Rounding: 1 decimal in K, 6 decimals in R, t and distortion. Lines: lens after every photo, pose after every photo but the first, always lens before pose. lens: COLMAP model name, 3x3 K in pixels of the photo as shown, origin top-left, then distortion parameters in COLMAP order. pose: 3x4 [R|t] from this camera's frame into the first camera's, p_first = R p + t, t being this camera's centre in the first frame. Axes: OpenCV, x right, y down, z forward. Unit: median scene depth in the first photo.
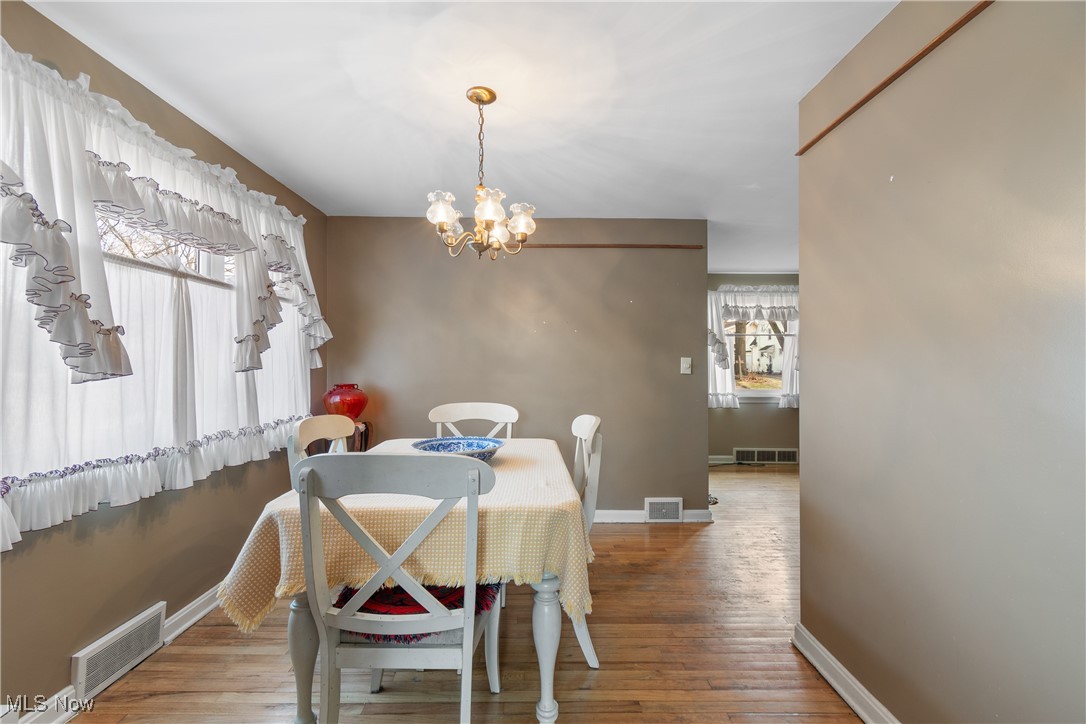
lens RADIAL K [[483.3, 0, 541.0], [0, 483.3, 357.0], [0, 0, 1]] dist [0.000706, 0.000098]
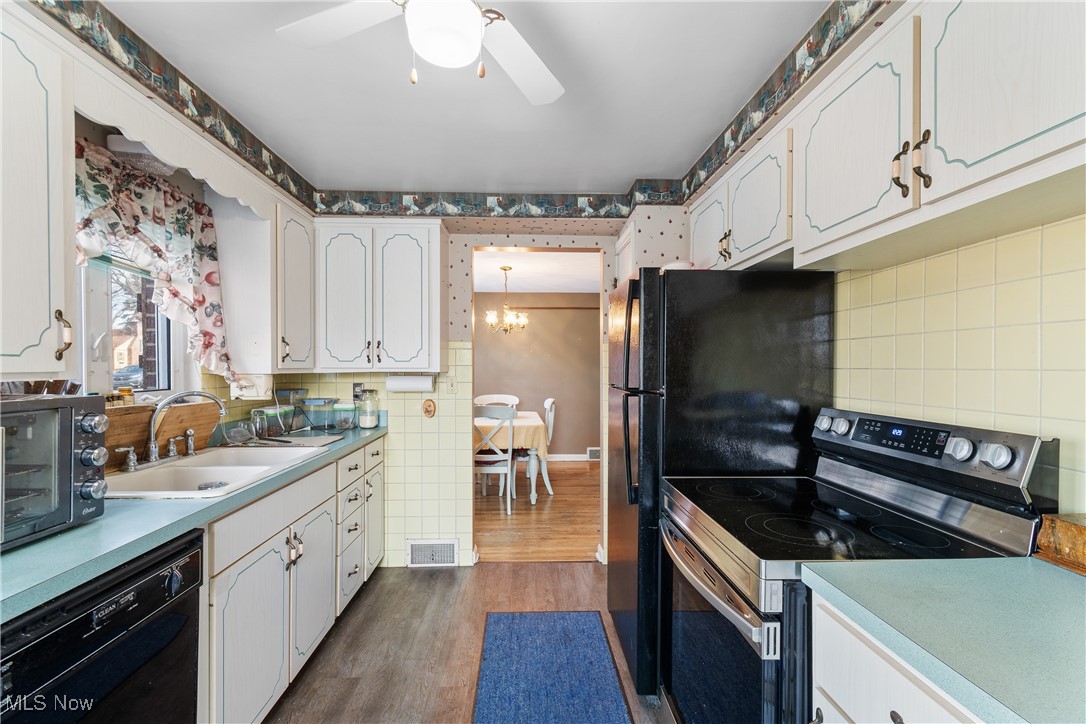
lens RADIAL K [[483.3, 0, 541.0], [0, 483.3, 357.0], [0, 0, 1]] dist [0.000706, 0.000098]
pose [[0.999504, -0.004532, 0.031163, -0.027151], [0.004536, 0.999990, -0.000051, -0.103938], [-0.031163, 0.000192, 0.999514, -1.695788]]
